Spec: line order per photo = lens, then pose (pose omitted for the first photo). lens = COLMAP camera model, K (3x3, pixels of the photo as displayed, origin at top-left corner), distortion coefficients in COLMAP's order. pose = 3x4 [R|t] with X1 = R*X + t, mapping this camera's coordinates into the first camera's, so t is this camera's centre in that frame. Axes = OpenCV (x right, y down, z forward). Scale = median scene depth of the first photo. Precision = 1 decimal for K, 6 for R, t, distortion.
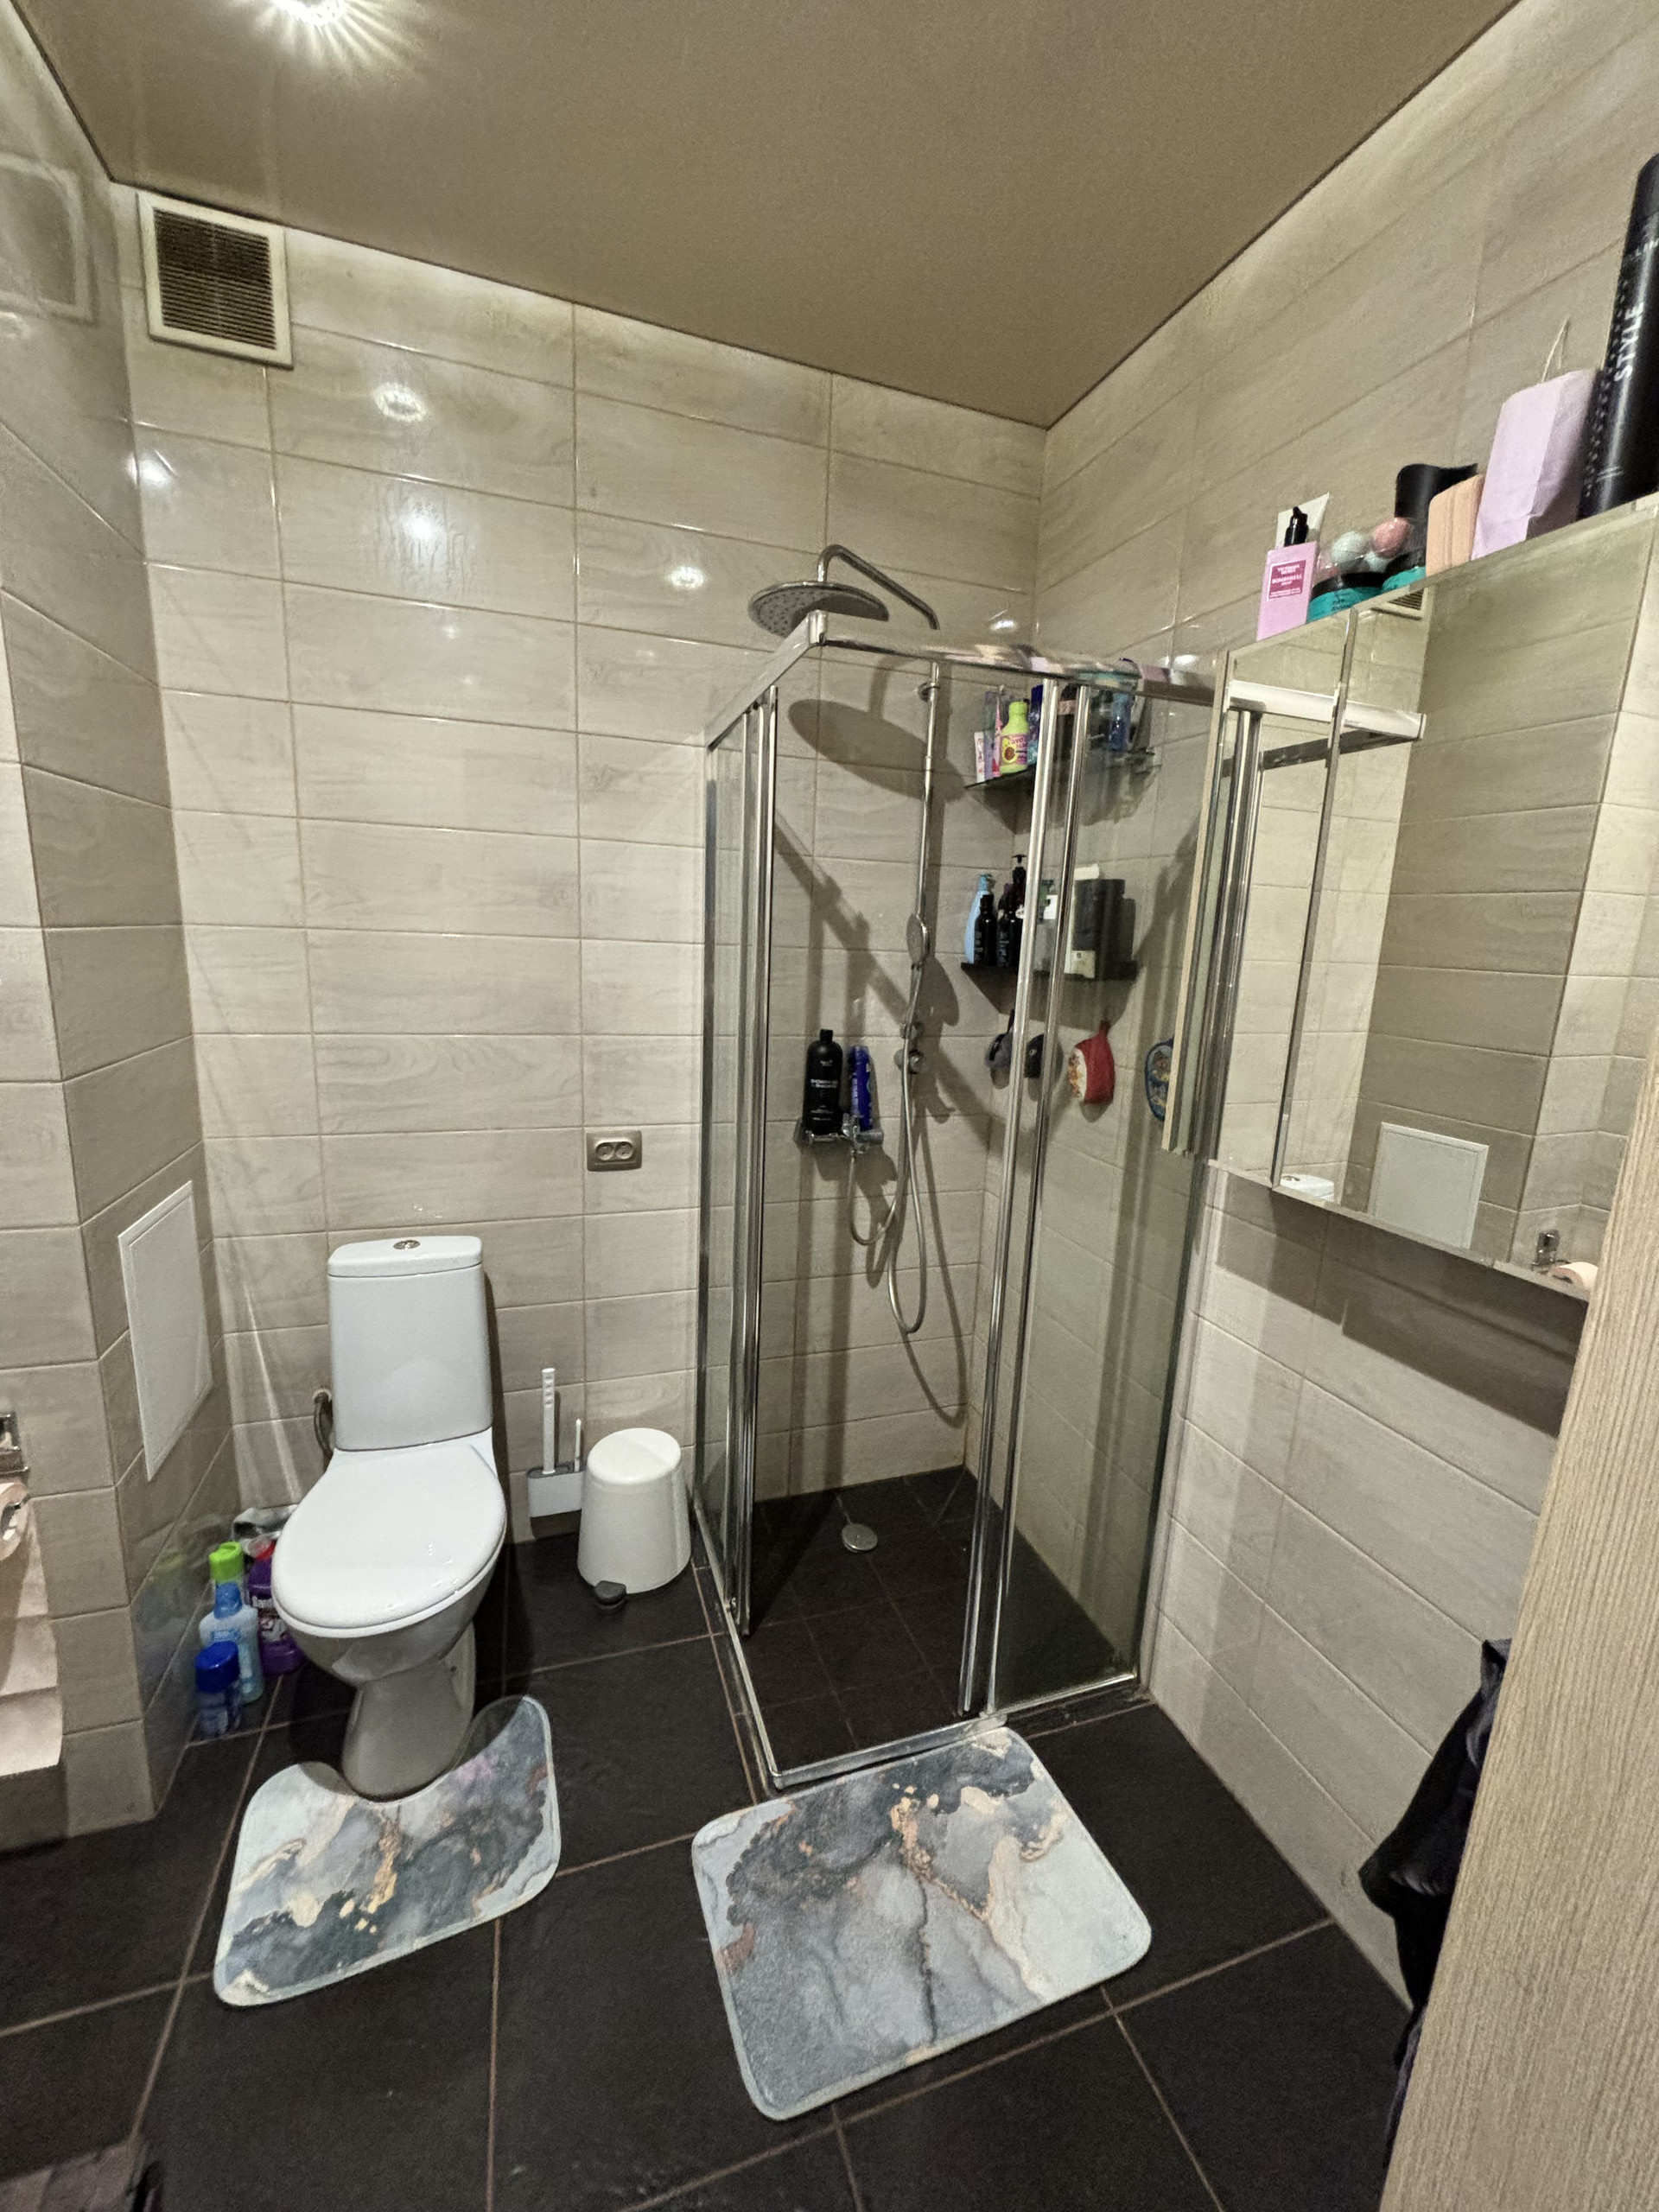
lens RADIAL K [[890.2, 0, 834.8], [0, 890.2, 1109.3], [0, 0, 1]] dist [0.000979, 0.001078]
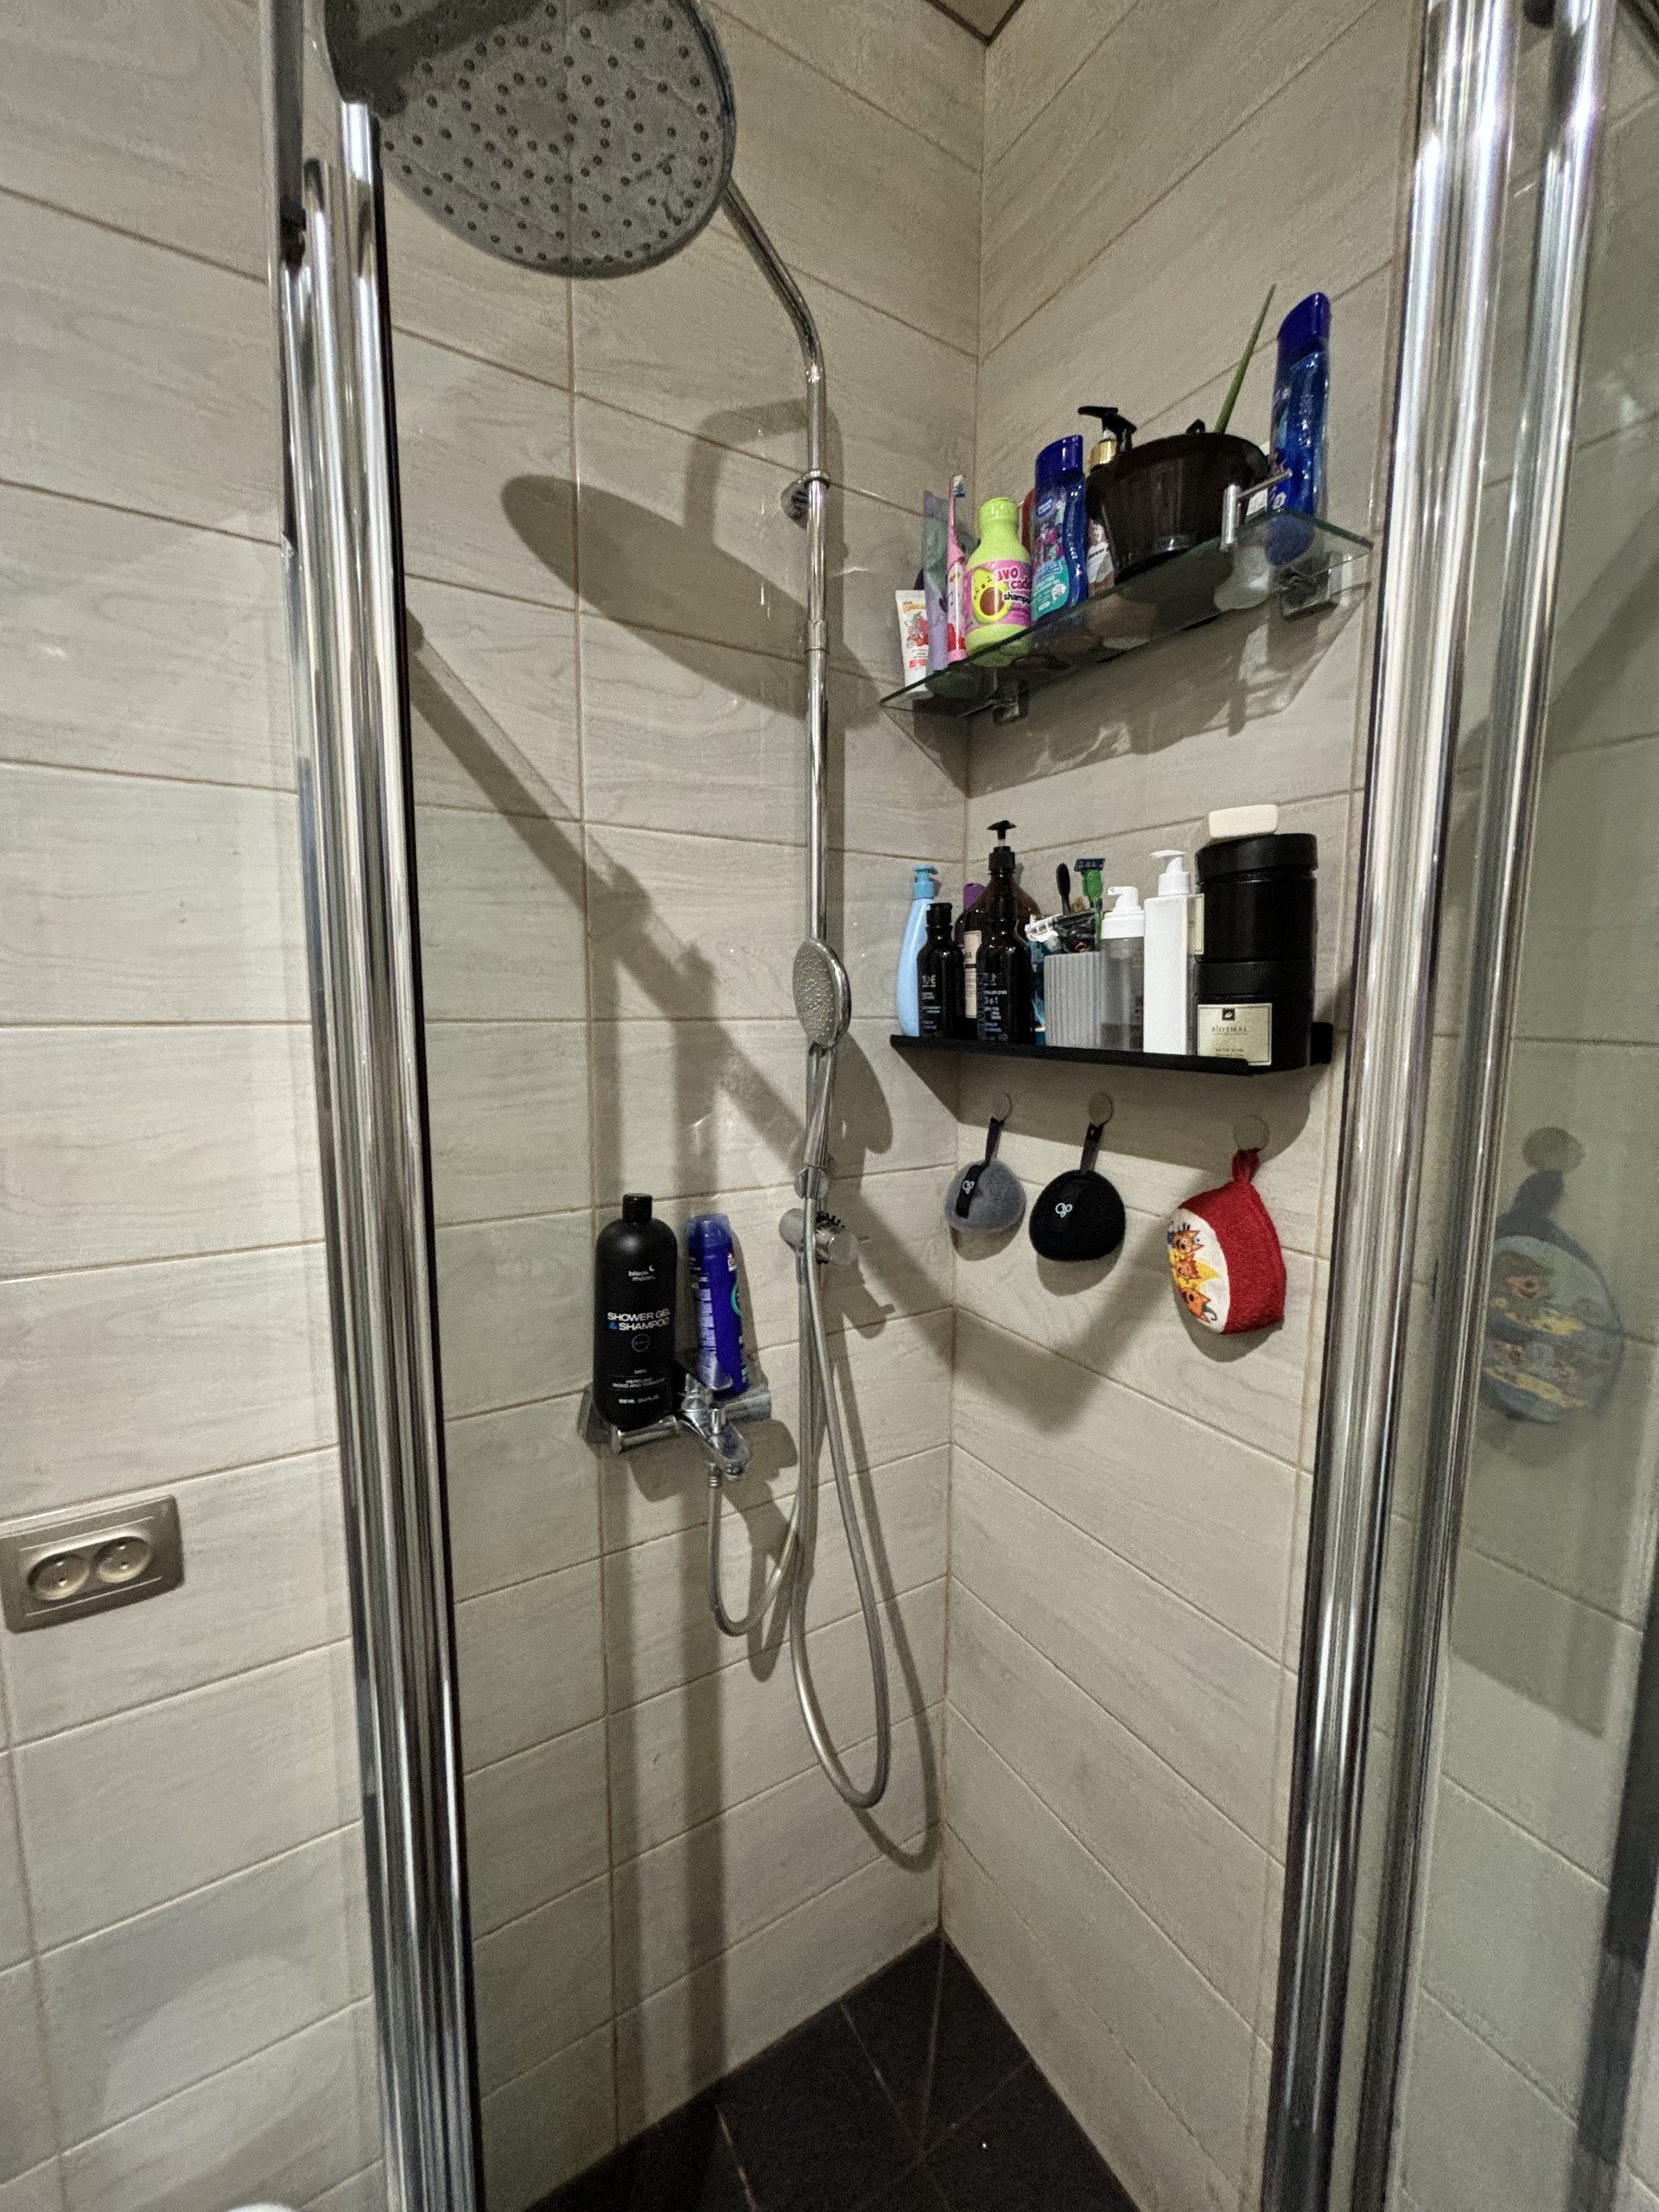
lens RADIAL K [[890.2, 0, 837.1], [0, 890.2, 1097.4], [0, 0, 1]] dist [0.000979, 0.001078]
pose [[0.977237, -0.062201, 0.202827, 0.001839], [0.077124, 0.994800, -0.066512, -0.098827], [-0.197635, 0.080641, 0.976953, 0.513997]]
